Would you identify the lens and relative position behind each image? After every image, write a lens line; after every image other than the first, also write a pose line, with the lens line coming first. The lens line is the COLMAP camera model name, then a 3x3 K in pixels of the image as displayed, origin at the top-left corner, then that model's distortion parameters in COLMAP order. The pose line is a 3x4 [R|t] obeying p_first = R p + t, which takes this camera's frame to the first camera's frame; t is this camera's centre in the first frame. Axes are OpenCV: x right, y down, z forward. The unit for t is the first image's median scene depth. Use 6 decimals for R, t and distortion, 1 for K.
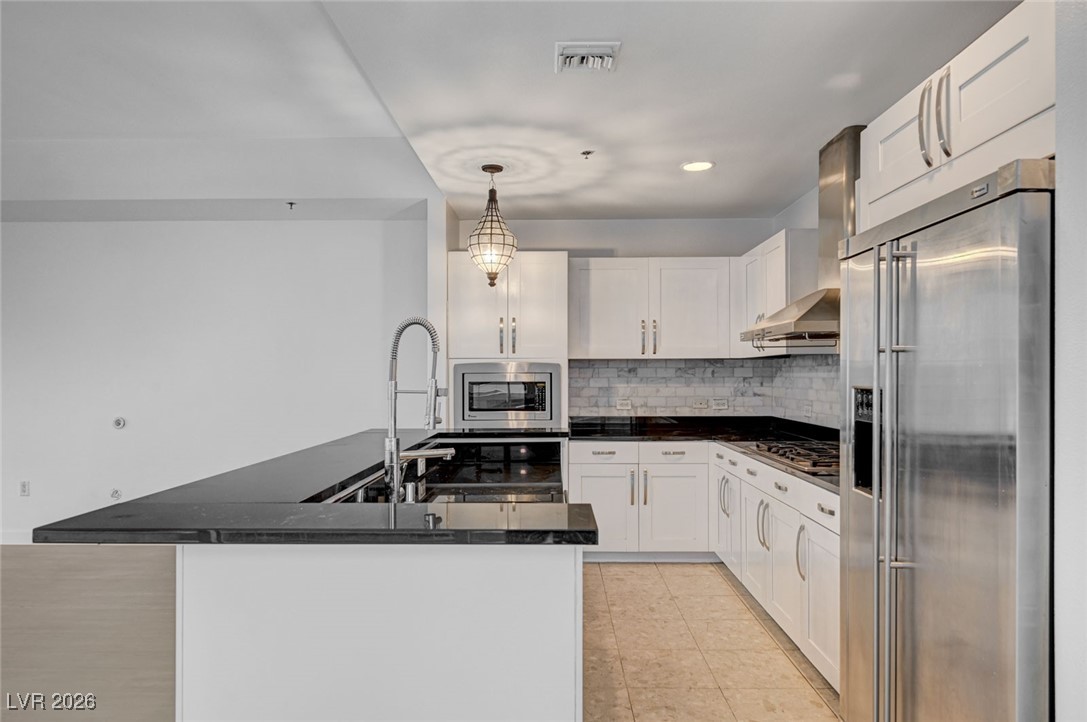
lens RADIAL K [[665.1, 0, 548.2], [0, 665.1, 365.3], [0, 0, 1]] dist [0.003034, -0.002838]
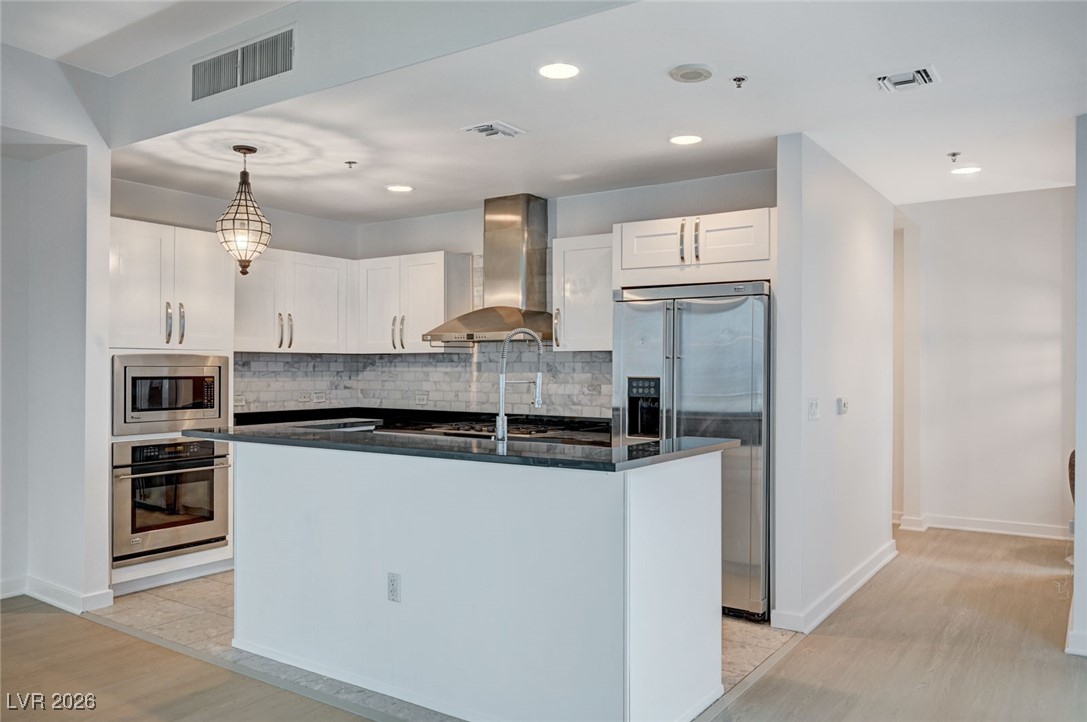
lens RADIAL K [[814.5, 0, 543.1], [0, 814.5, 359.6], [0, 0, 1]] dist [-0.005536, -0.001426]
pose [[0.559229, 0.012673, 0.828917, -0.676145], [-0.016732, 0.999852, -0.003998, -0.001009], [-0.828845, -0.011633, 0.559358, 0.004559]]
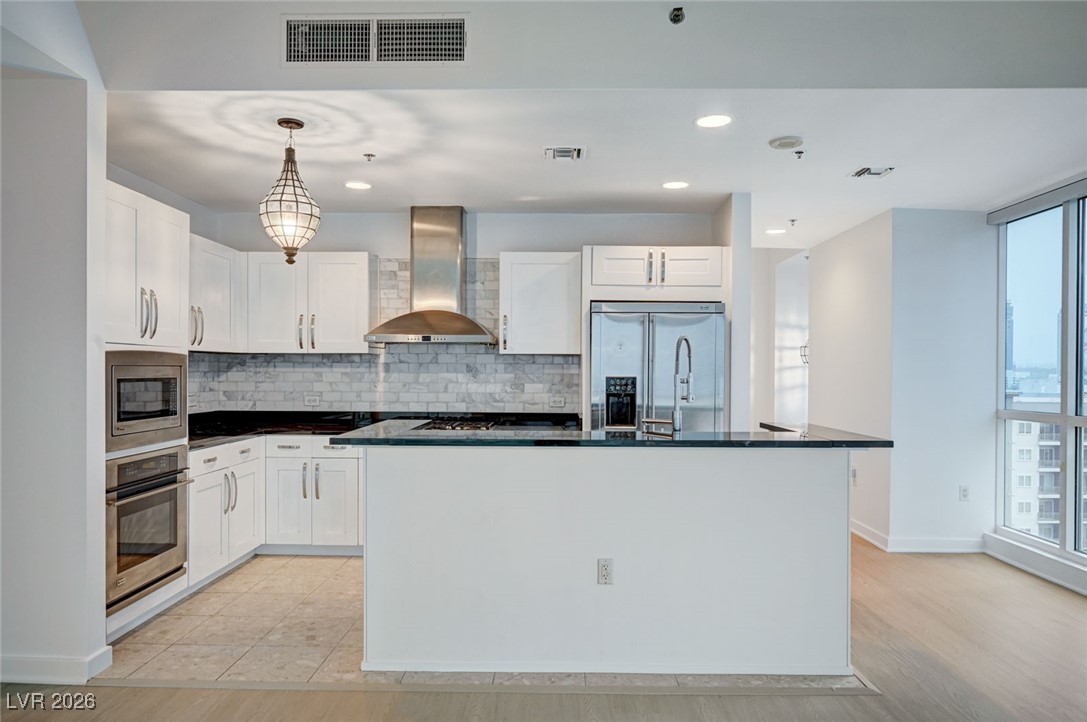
lens RADIAL K [[716.8, 0, 543.1], [0, 716.8, 370.4], [0, 0, 1]] dist [-0.007821, -0.000717]
pose [[0.011809, 0.003740, 0.999923, -0.834308], [-0.019534, 0.999803, -0.003509, 0.011324], [-0.999739, -0.019491, 0.011879, 0.563848]]
